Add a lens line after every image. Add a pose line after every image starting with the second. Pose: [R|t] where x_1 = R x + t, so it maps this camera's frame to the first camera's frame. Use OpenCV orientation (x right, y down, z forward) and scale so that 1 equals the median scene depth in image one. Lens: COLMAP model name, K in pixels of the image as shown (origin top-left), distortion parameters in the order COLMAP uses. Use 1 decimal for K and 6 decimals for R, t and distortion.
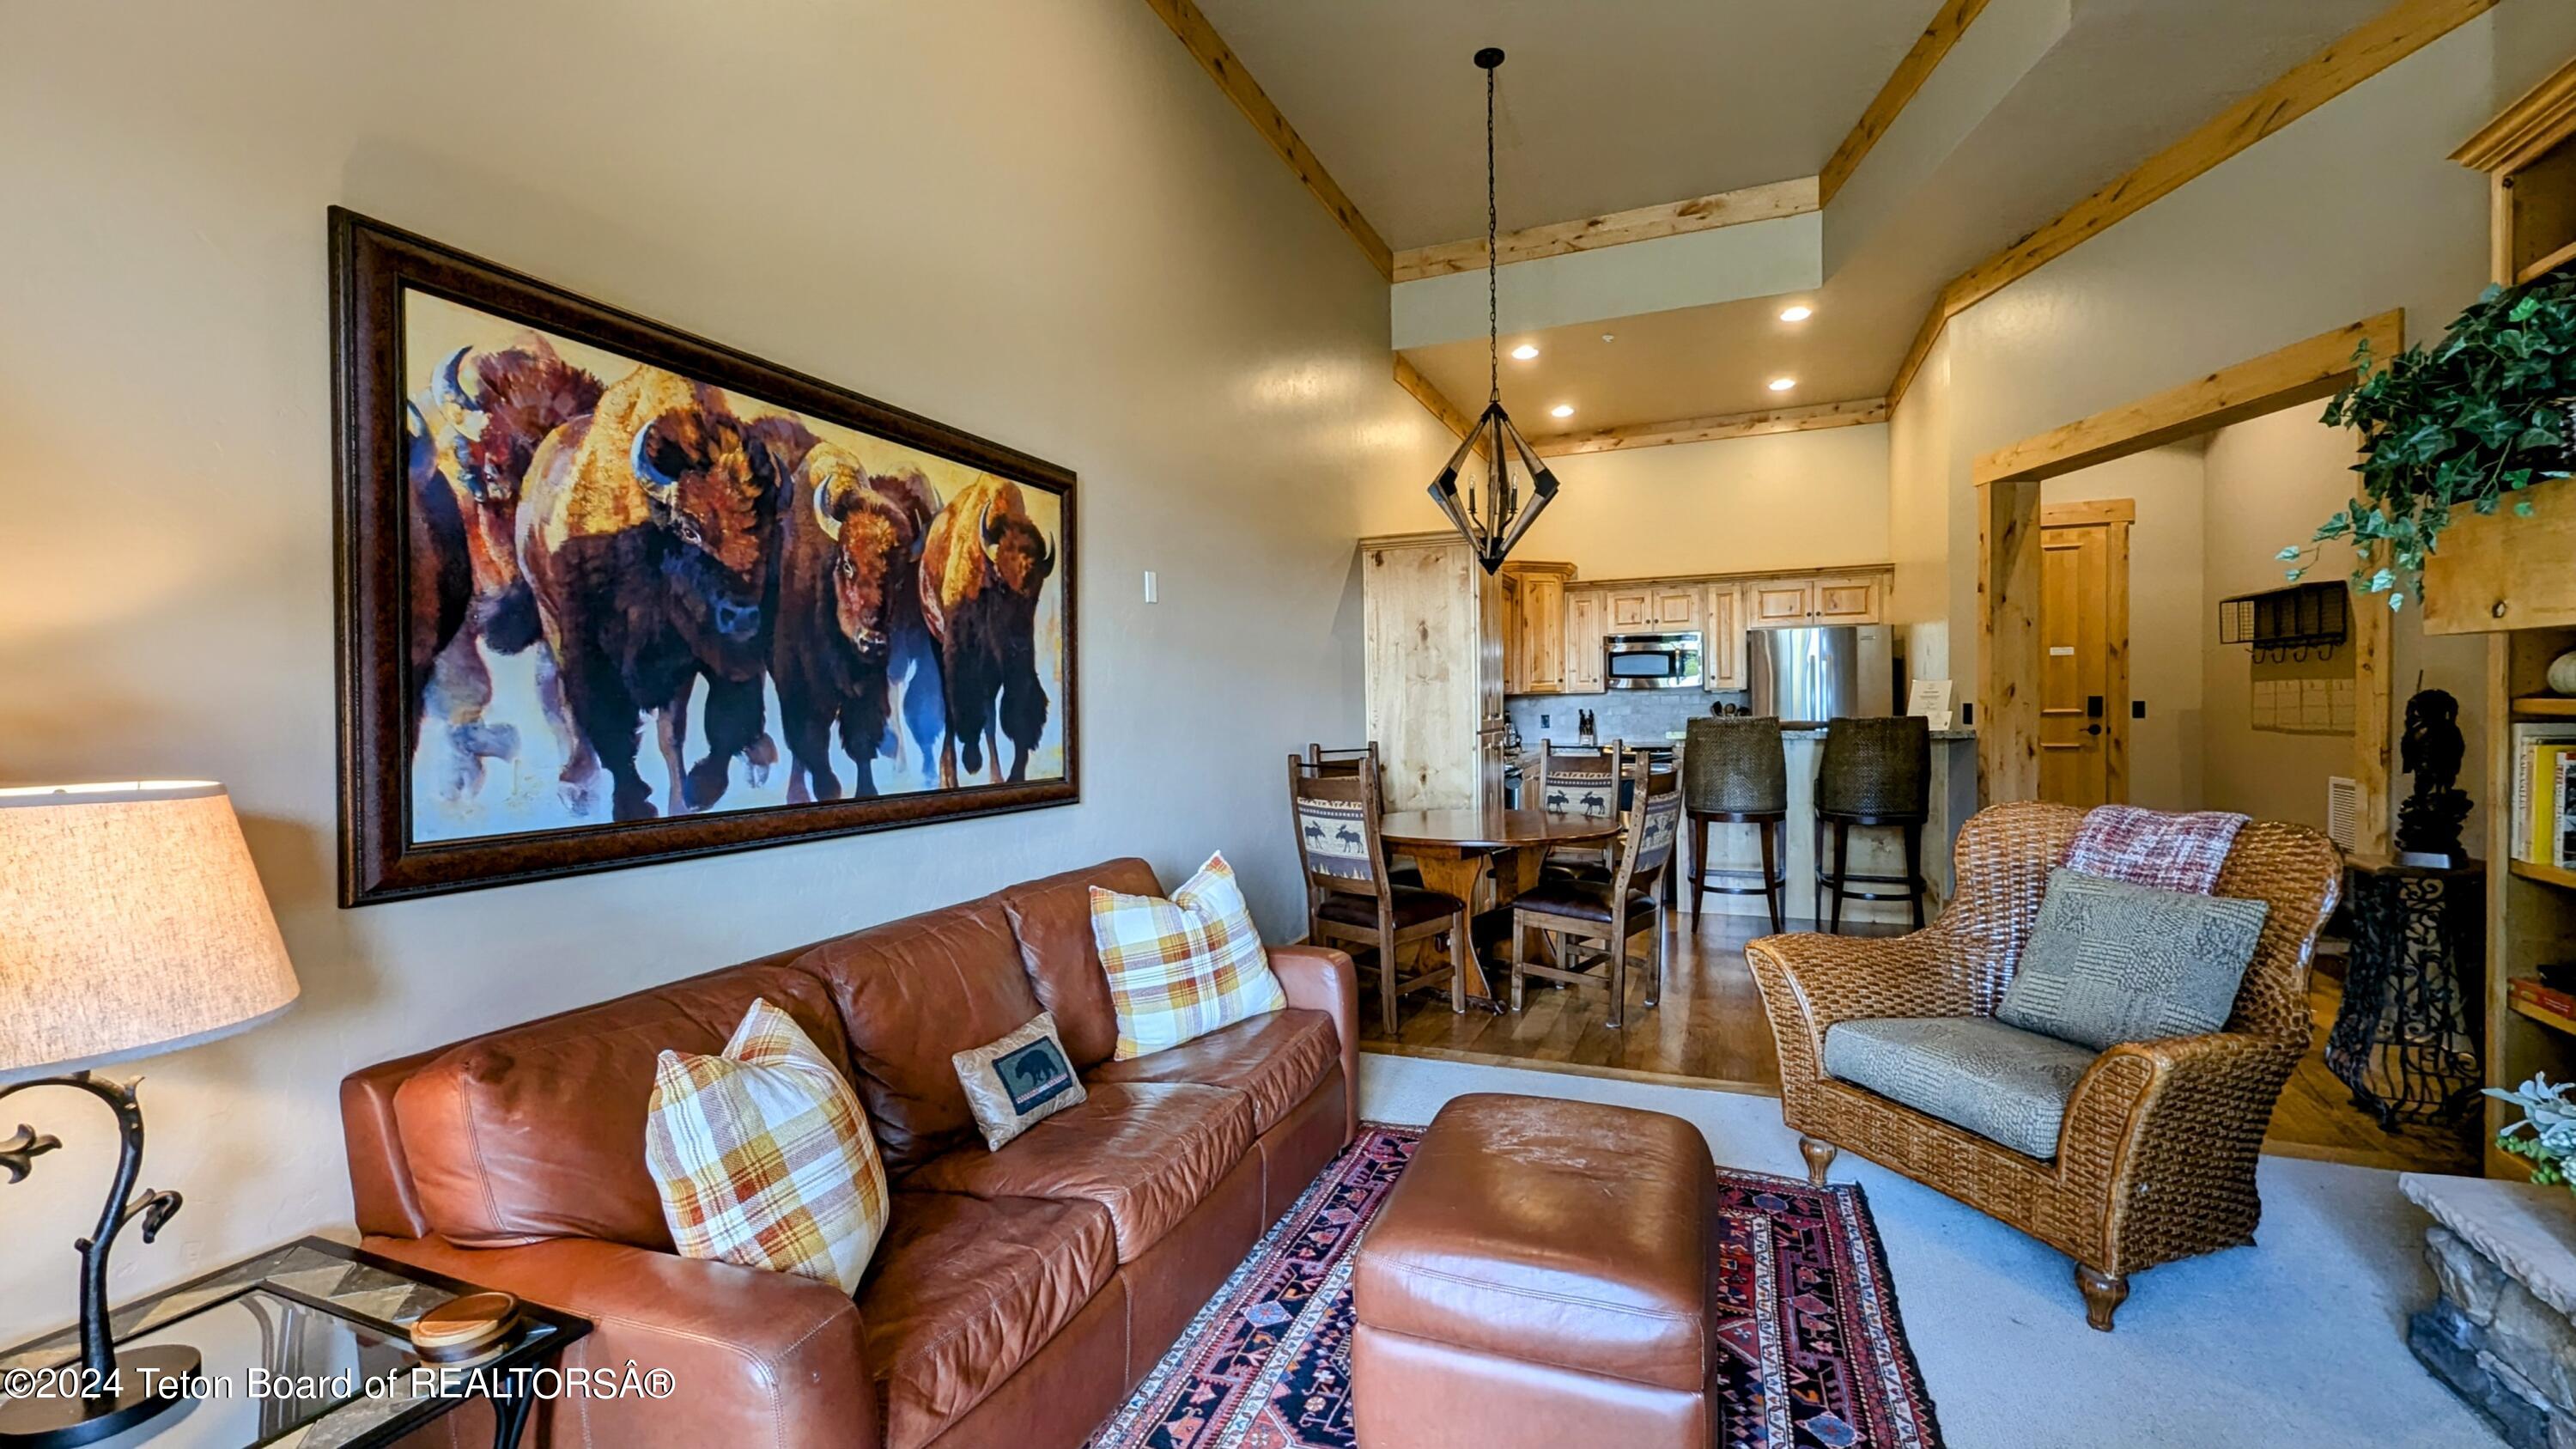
lens RADIAL K [[1068.5, 0, 1299.3], [0, 1068.5, 724.9], [0, 0, 1]] dist [0.001475, 0.000018]
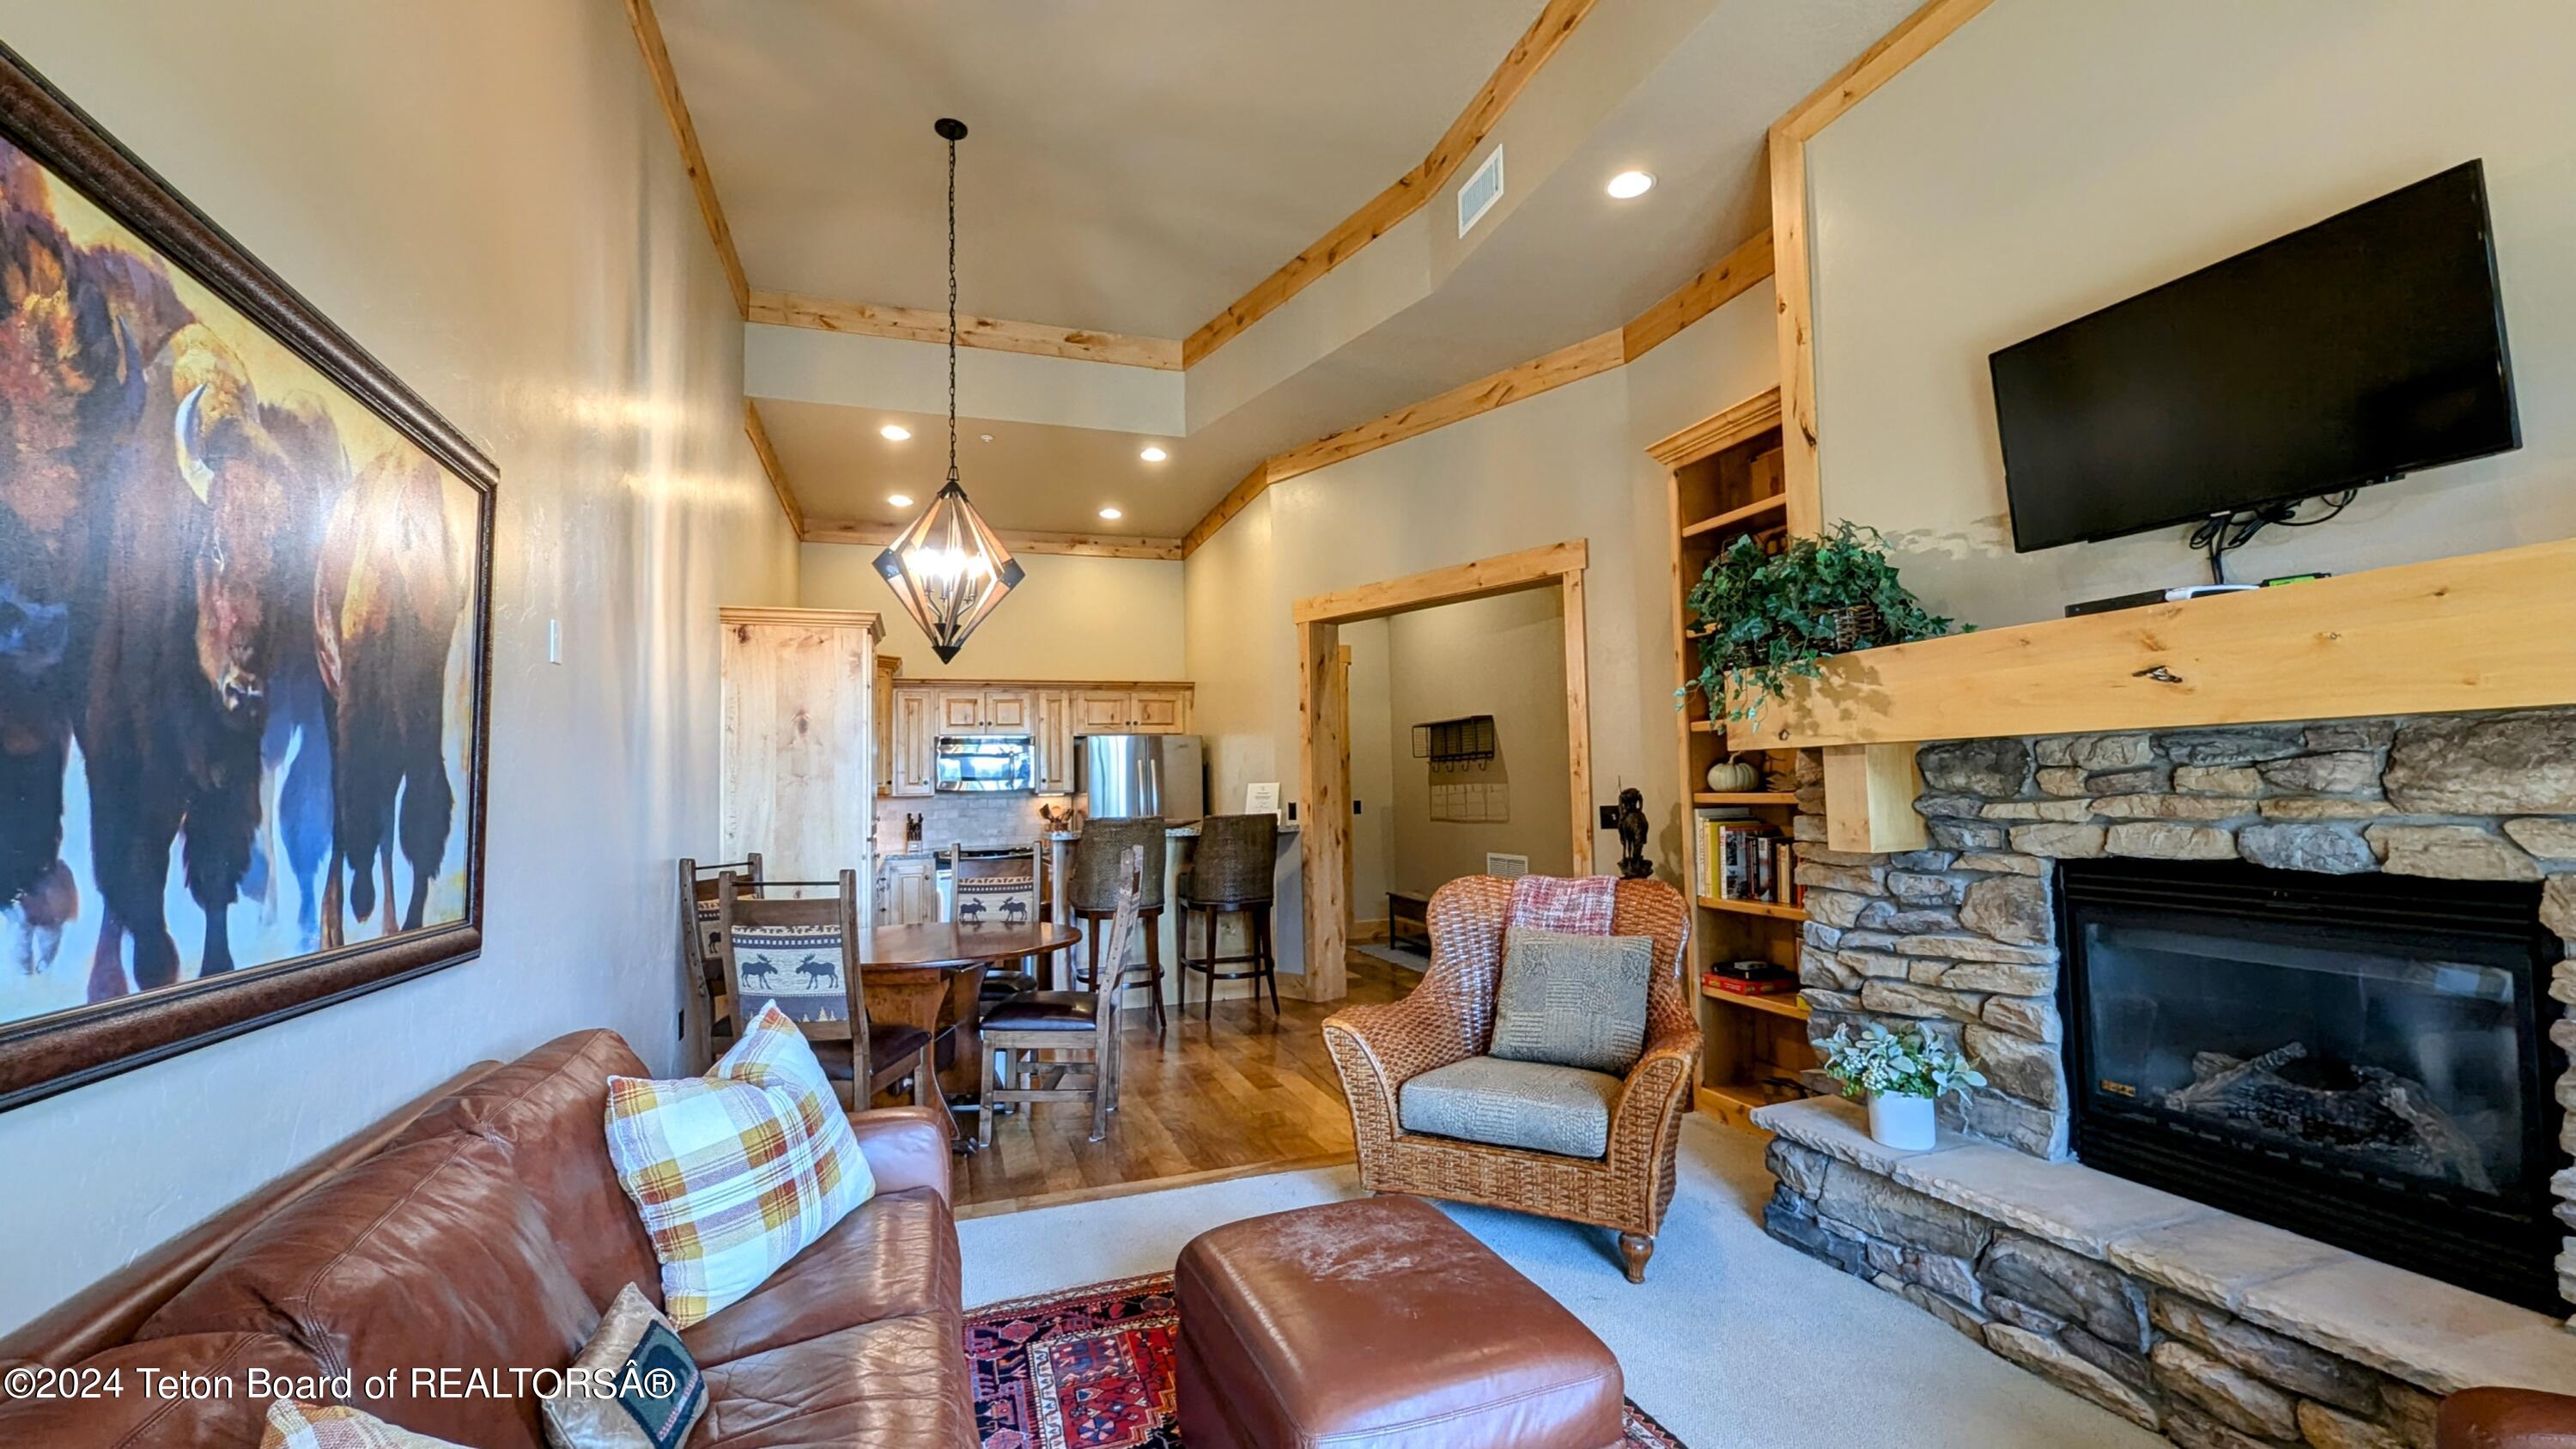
lens RADIAL K [[1068.5, 0, 1301.0], [0, 1068.5, 725.1], [0, 0, 1]] dist [0.001475, 0.000018]
pose [[0.744413, 0.042143, 0.666388, -0.173017], [0.024040, 0.995668, -0.089821, 0.001530], [-0.667287, 0.082883, 0.740175, 0.105542]]
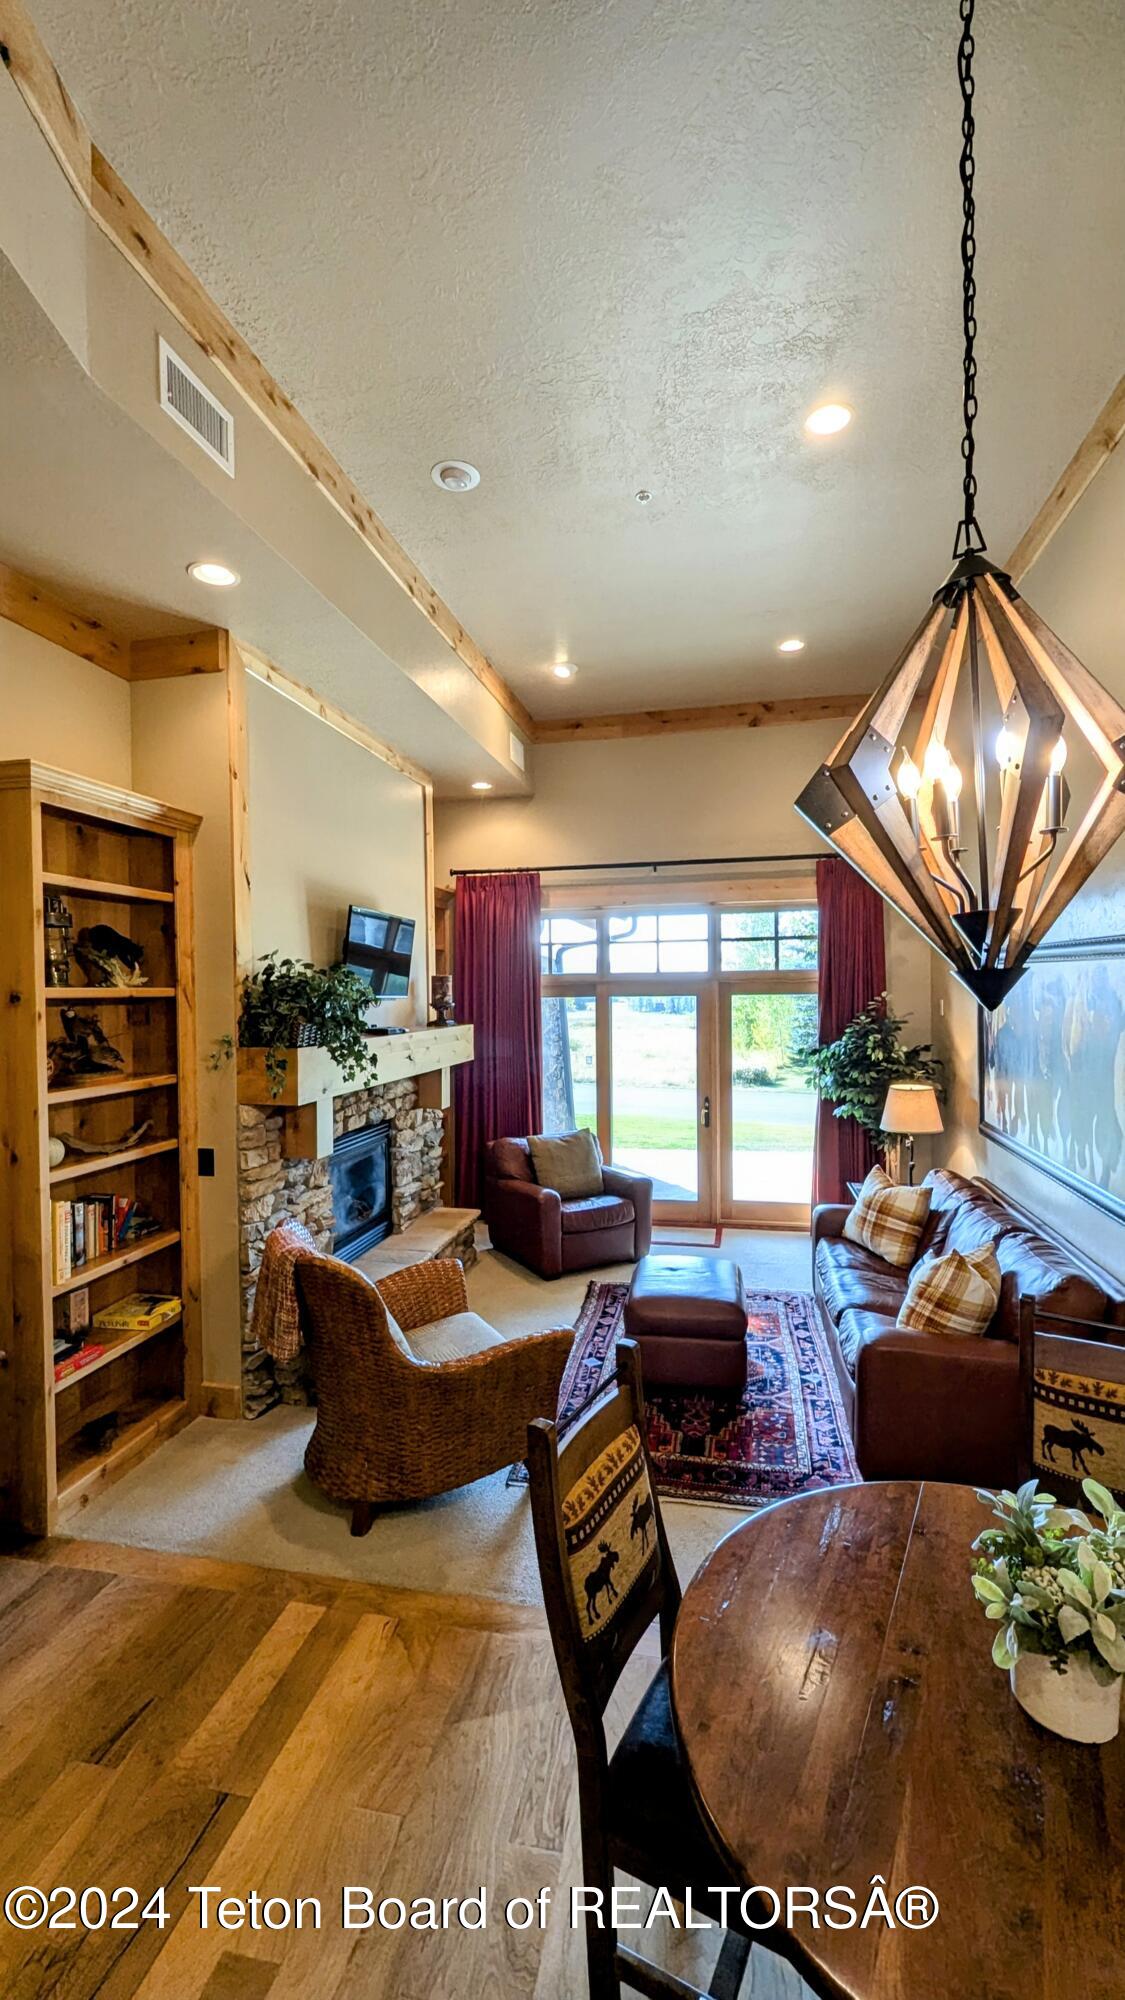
lens RADIAL K [[829.5, 0, 554.3], [0, 829.5, 1006.2], [0, 0, 1]] dist [0.001475, 0.000018]
pose [[-0.983583, 0.036062, -0.176817, 0.328740], [0.028520, 0.998579, 0.045014, -0.136625], [0.178189, 0.039233, -0.983214, 1.080027]]
